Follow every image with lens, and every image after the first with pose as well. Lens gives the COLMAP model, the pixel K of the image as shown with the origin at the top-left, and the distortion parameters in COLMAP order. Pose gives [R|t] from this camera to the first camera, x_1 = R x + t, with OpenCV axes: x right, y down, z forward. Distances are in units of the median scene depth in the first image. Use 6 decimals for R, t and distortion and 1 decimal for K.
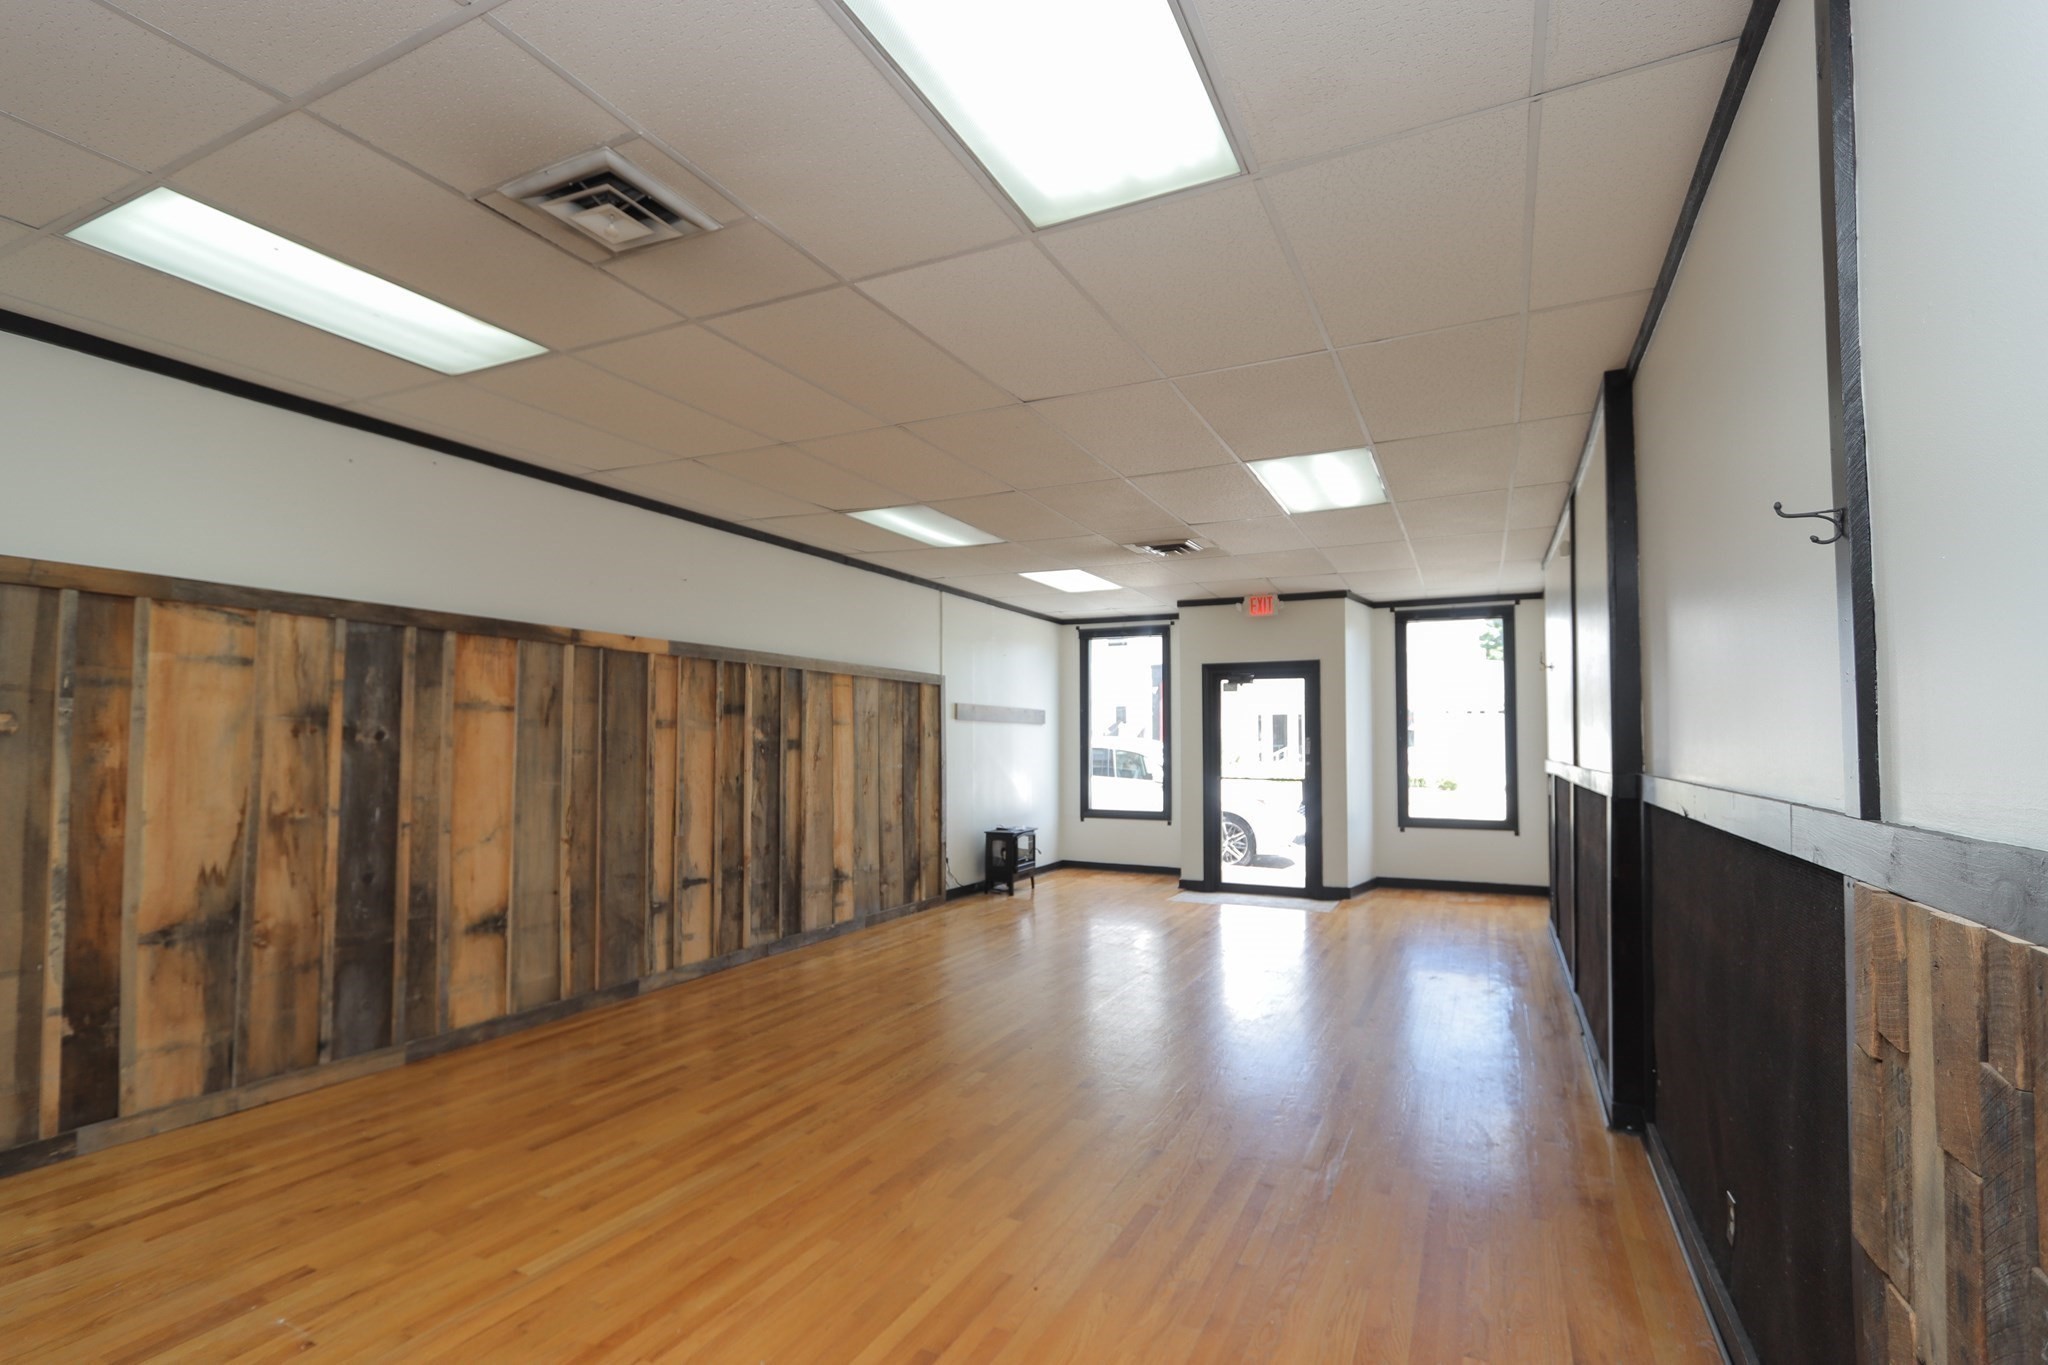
lens RADIAL K [[951.1, 0, 1039.8], [0, 951.1, 704.1], [0, 0, 1]] dist [-0.016730, 0.001914]
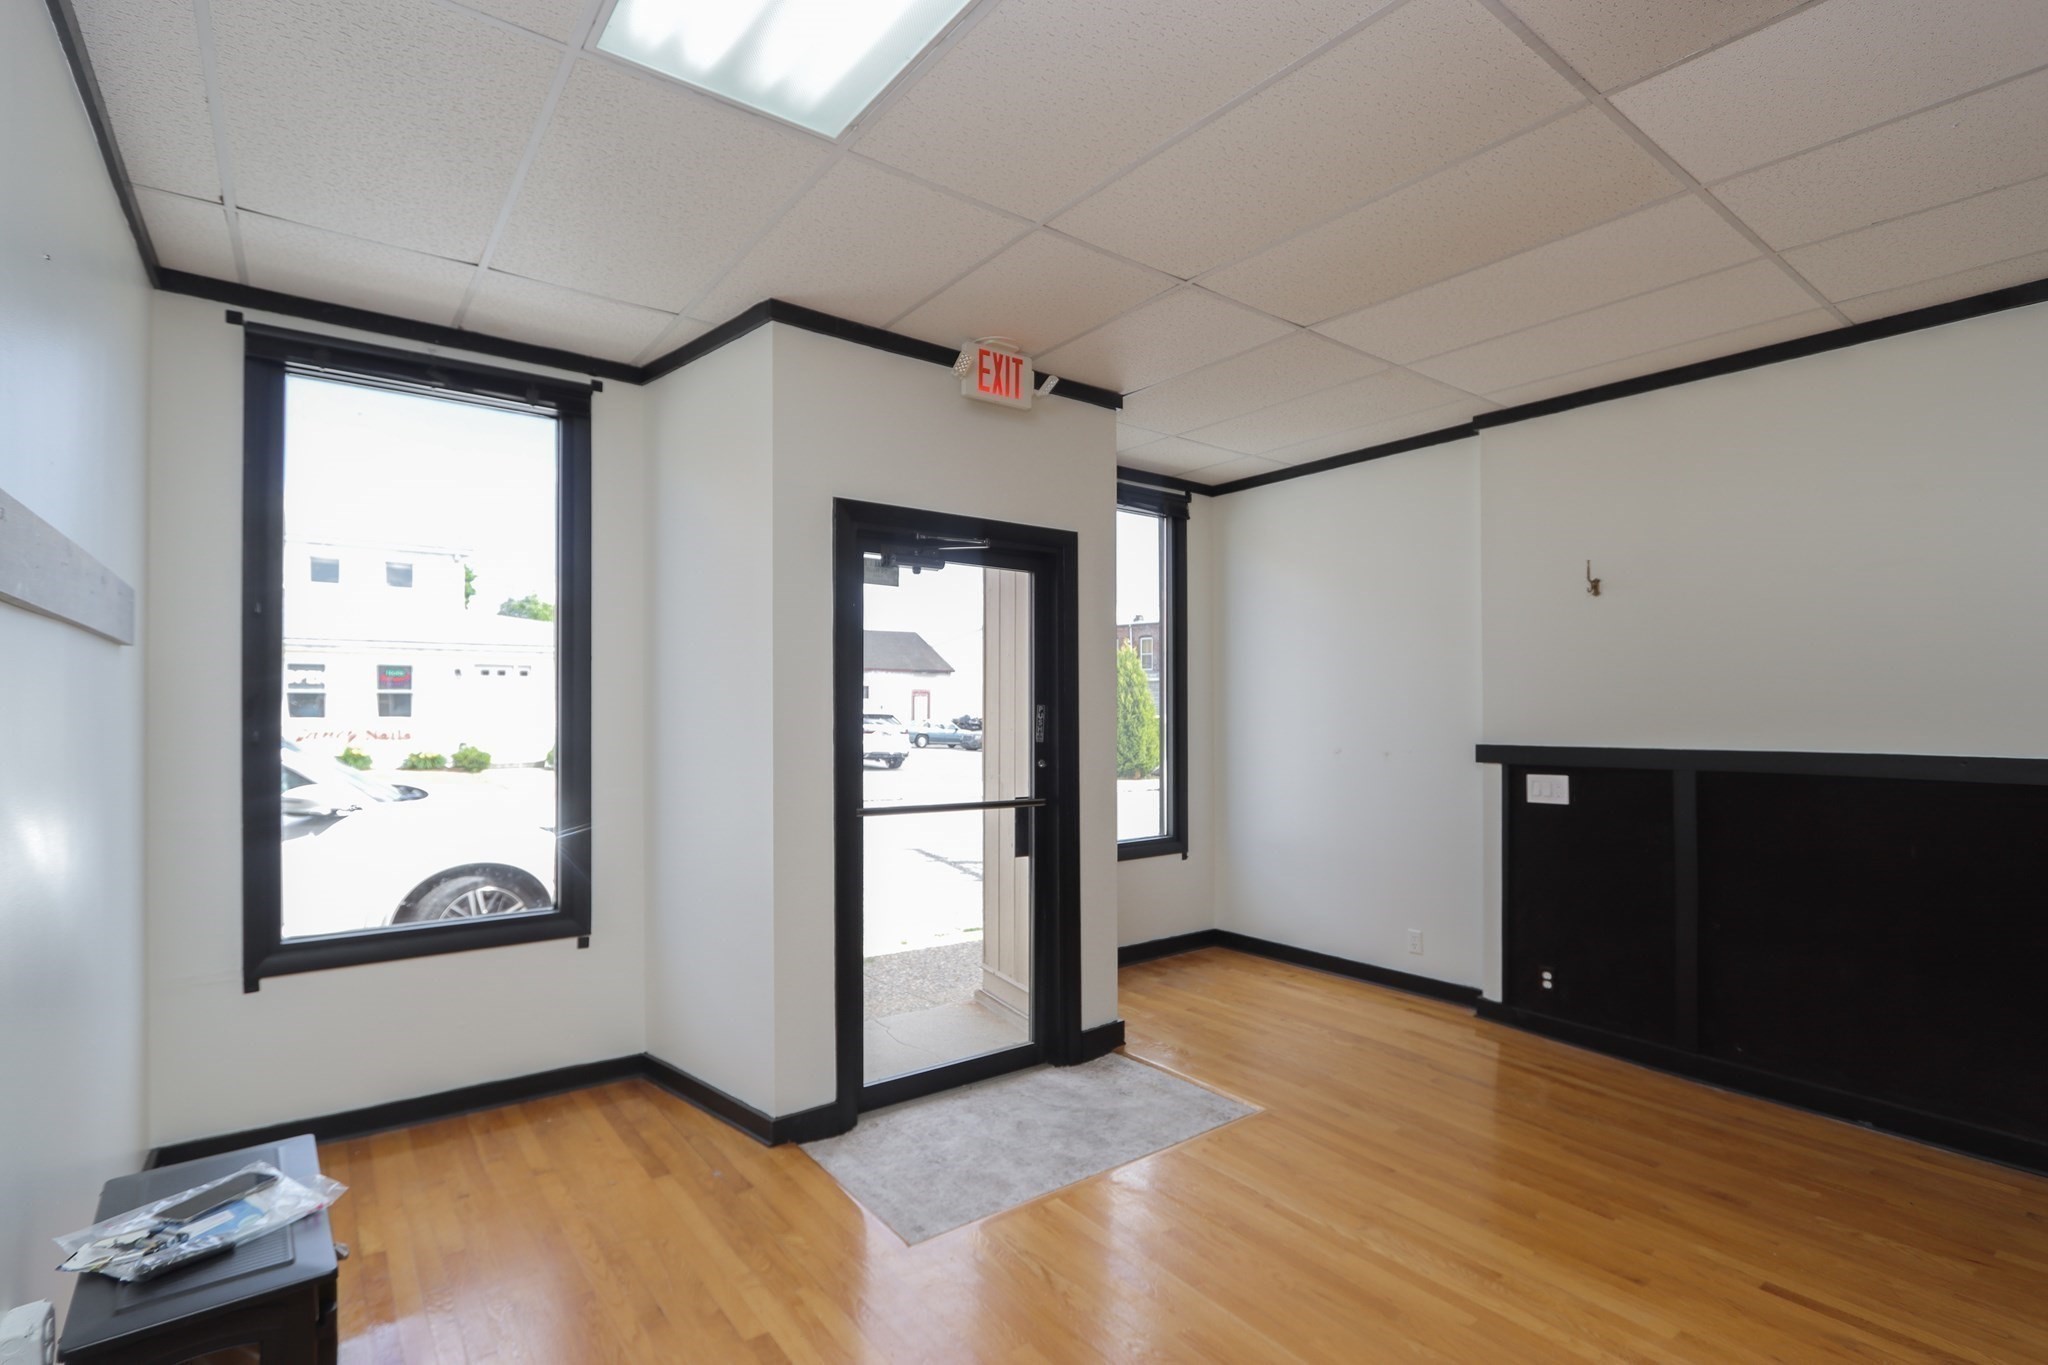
lens RADIAL K [[951.1, 0, 1030.1], [0, 951.1, 705.7], [0, 0, 1]] dist [-0.016730, 0.001914]
pose [[0.479799, 0.001837, 0.877376, -0.117555], [-0.034282, 0.999273, 0.016655, 0.029794], [-0.876708, -0.038069, 0.479513, 0.829831]]
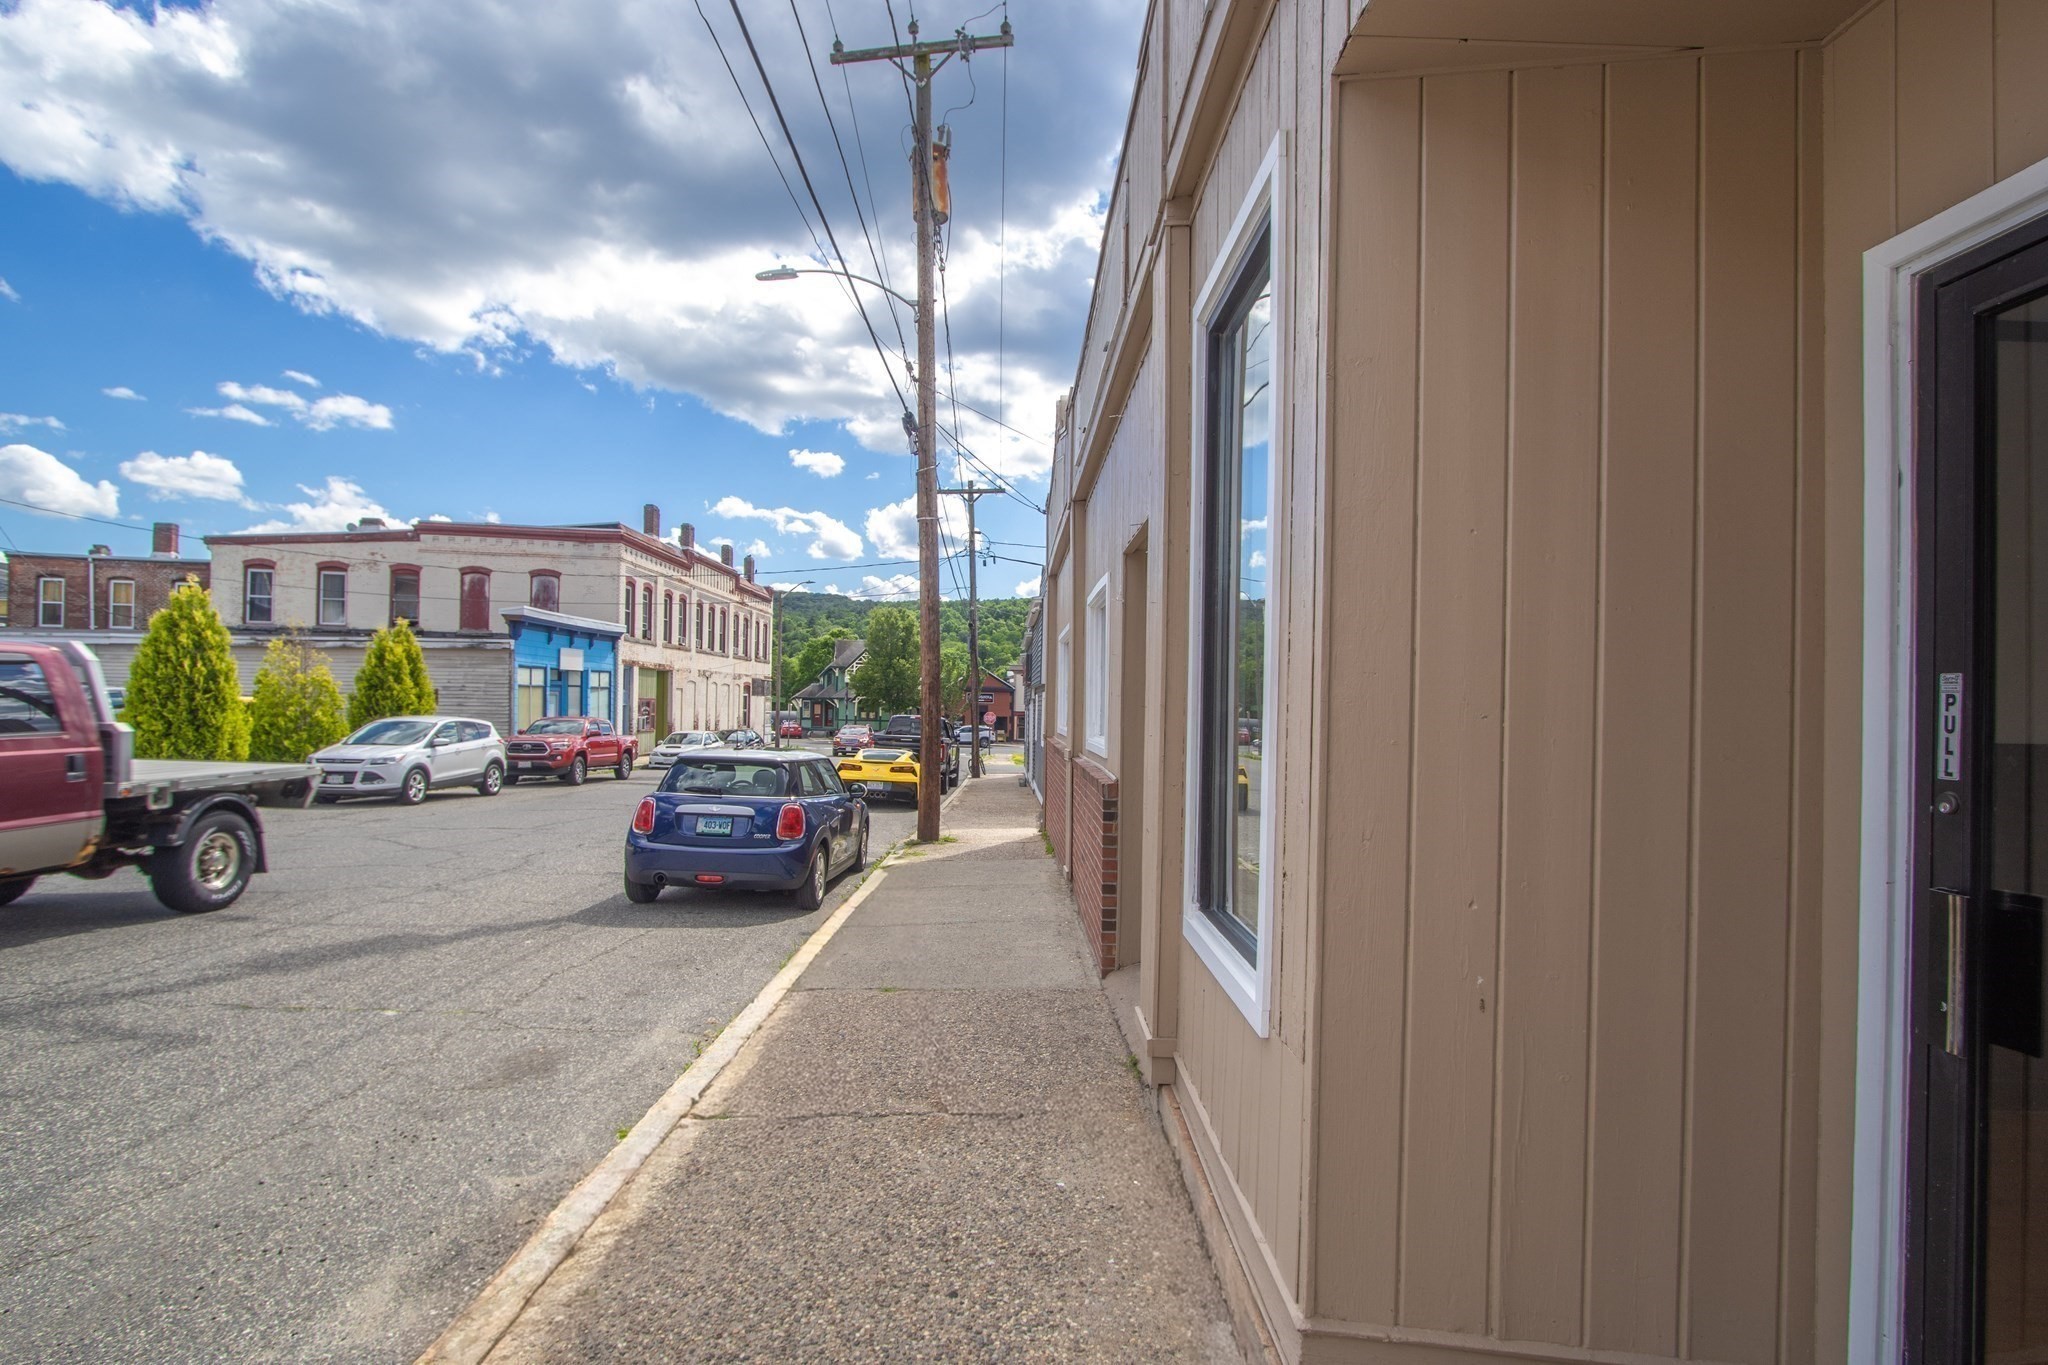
lens RADIAL K [[951.1, 0, 1025.1], [0, 951.1, 687.6], [0, 0, 1]] dist [-0.016730, 0.001914]
pose [[-0.428016, 0.001455, 0.903770, -0.063570], [-0.047887, 0.998557, -0.024287, 0.033392], [-0.902502, -0.053674, -0.427328, 0.903437]]
